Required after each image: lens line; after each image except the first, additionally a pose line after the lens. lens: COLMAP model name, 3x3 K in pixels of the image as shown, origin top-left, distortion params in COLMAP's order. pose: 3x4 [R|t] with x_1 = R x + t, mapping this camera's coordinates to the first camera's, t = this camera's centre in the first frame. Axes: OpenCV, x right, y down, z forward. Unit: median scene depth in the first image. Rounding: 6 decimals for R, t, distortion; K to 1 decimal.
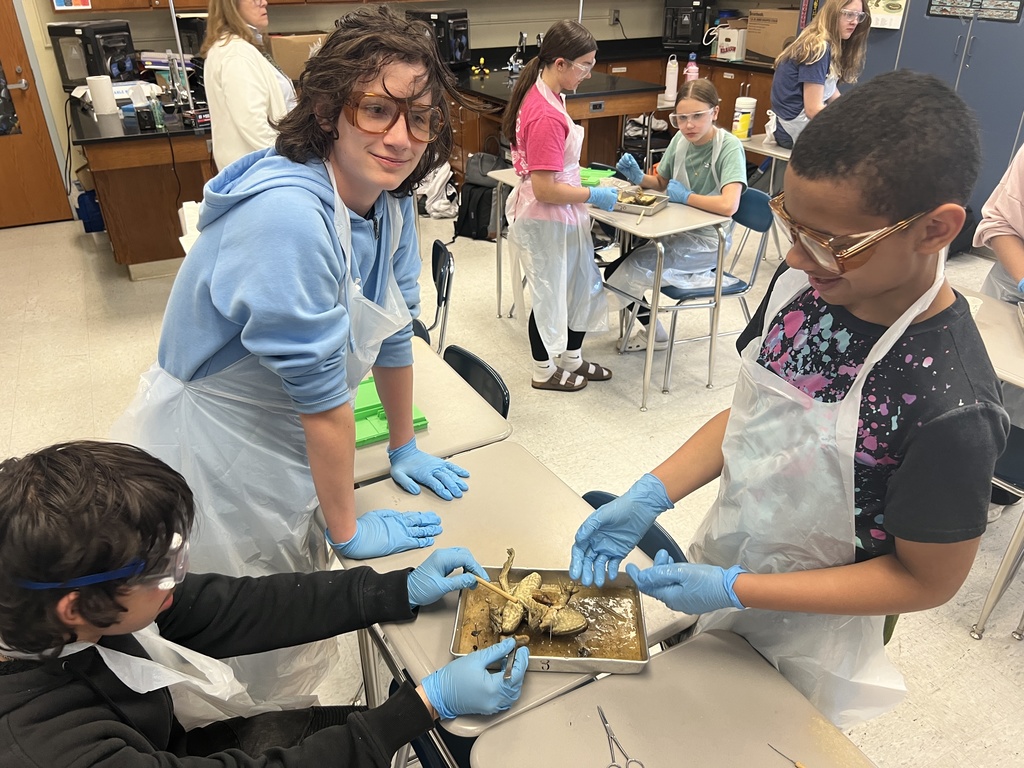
lens RADIAL K [[774.5, 0, 512.1], [0, 774.5, 383.7], [0, 0, 1]] dist [0.031809, -0.034529]
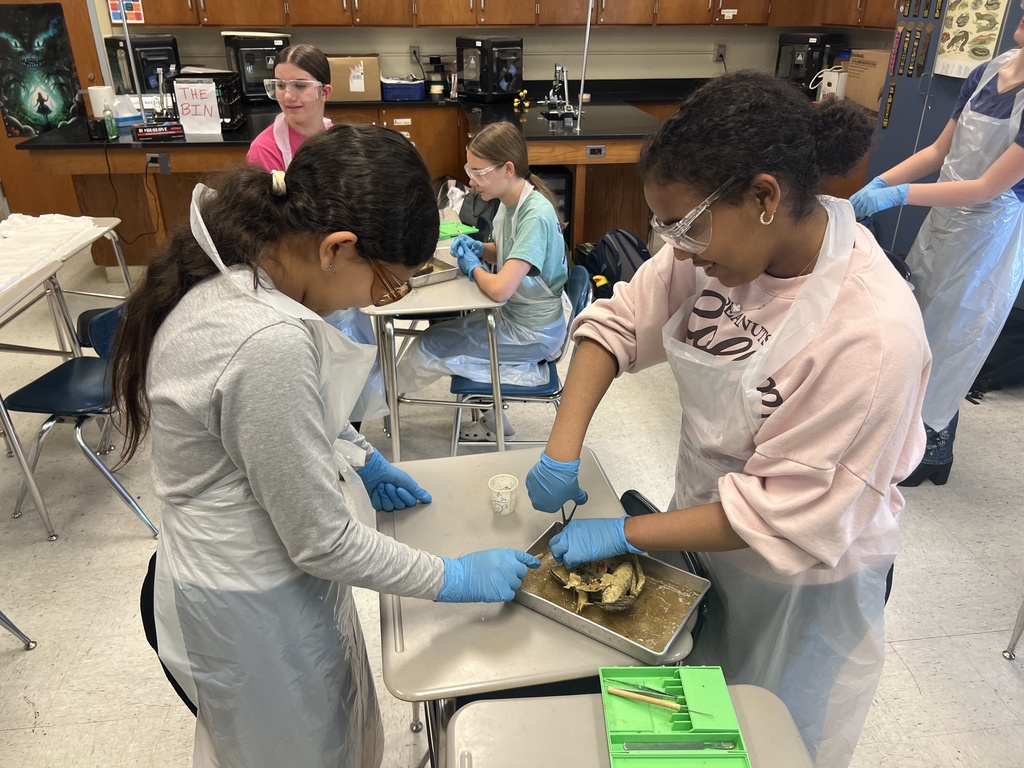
lens RADIAL K [[774.5, 0, 522.8], [0, 774.5, 390.5], [0, 0, 1]] dist [0.031809, -0.034529]
pose [[0.945213, 0.162642, -0.283055, 0.284074], [-0.169710, 0.985494, -0.000458, -0.067391], [0.278874, 0.048470, 0.959104, 0.133754]]
